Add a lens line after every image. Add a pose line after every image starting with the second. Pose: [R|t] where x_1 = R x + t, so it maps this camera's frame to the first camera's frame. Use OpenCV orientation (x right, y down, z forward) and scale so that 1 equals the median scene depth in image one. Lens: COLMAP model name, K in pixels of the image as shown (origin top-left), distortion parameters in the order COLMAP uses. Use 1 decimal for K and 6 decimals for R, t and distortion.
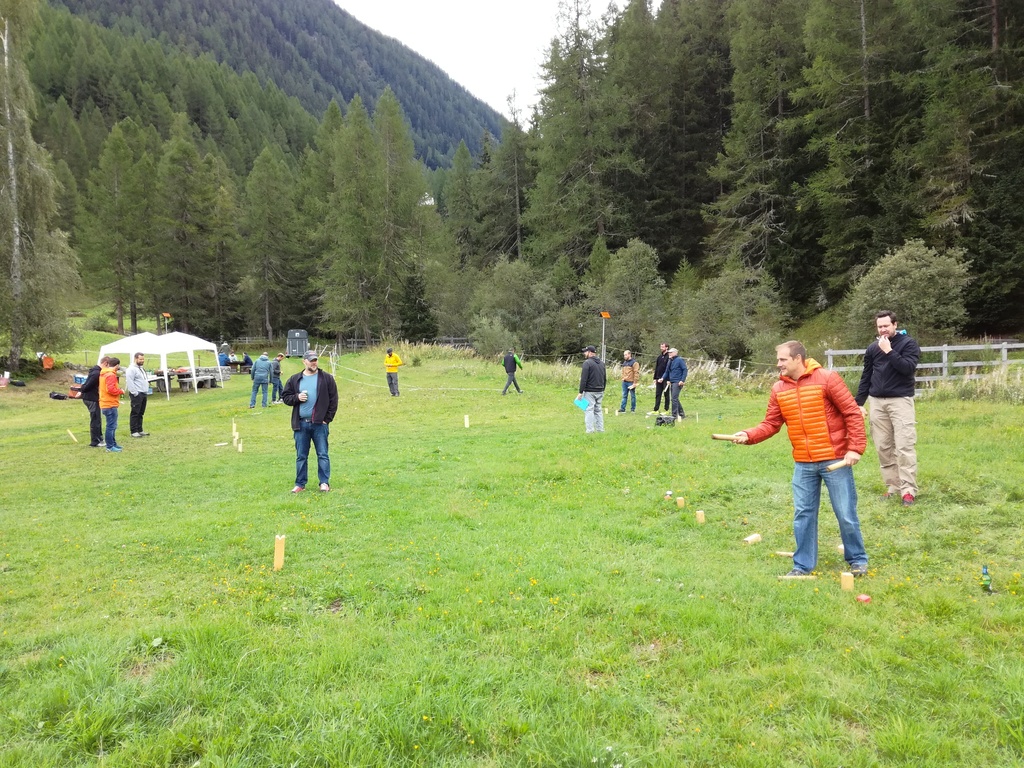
lens RADIAL K [[827.3, 0, 501.8], [0, 827.3, 394.8], [0, 0, 1]] dist [0.109281, -0.205434]
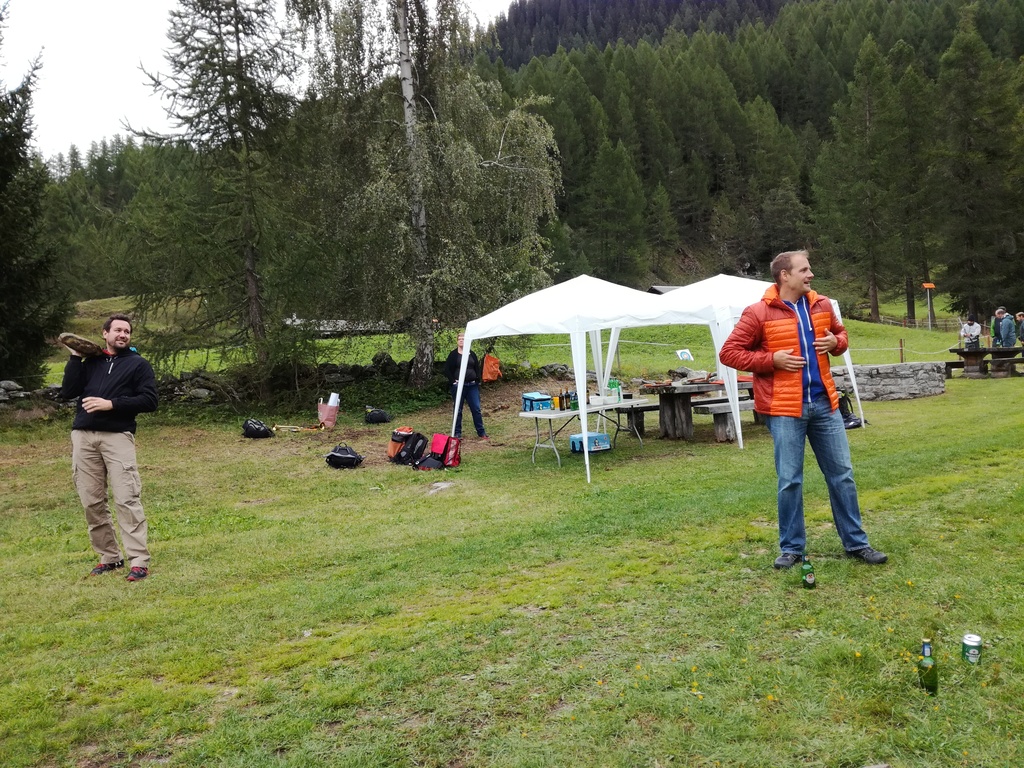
lens RADIAL K [[839.9, 0, 501.7], [0, 839.9, 370.9], [0, 0, 1]] dist [0.105856, -0.191134]
pose [[0.604821, -0.024568, -0.795982, -0.074253], [0.005021, 0.999622, -0.027038, -0.011844], [0.796345, 0.012356, 0.604716, 0.350032]]
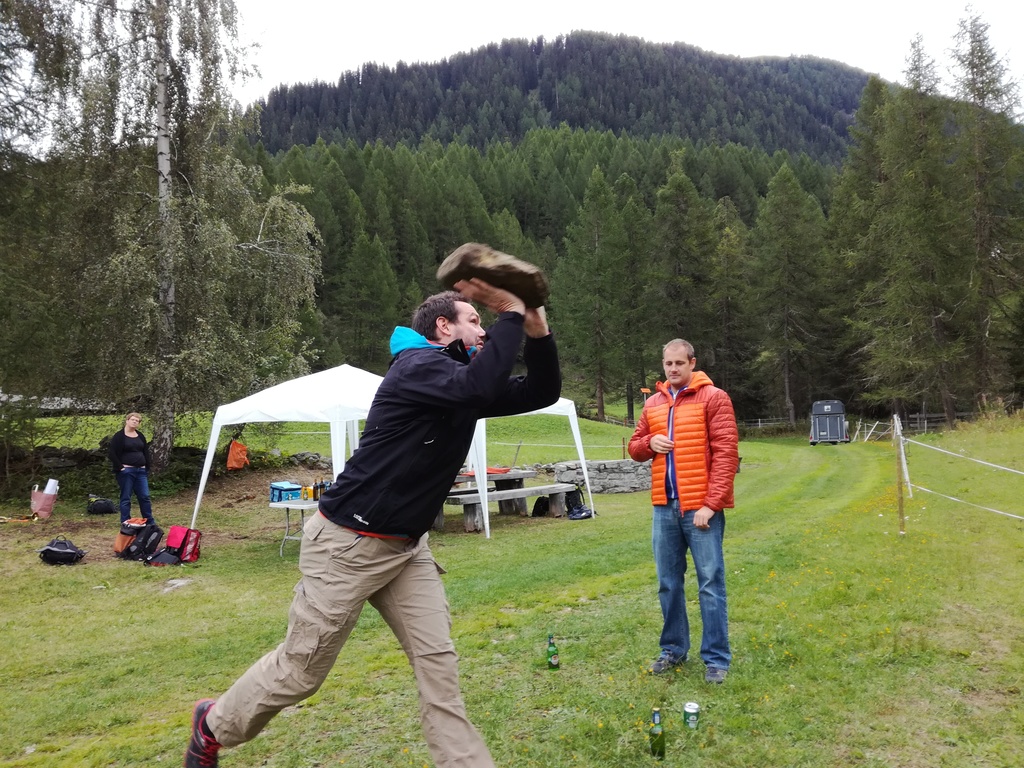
lens RADIAL K [[837.1, 0, 504.3], [0, 837.1, 377.0], [0, 0, 1]] dist [0.115389, -0.212546]
pose [[0.813008, -0.065455, -0.578562, -0.073564], [-0.009830, 0.991977, -0.126039, -0.012000], [0.582170, 0.108157, 0.805841, 0.347441]]
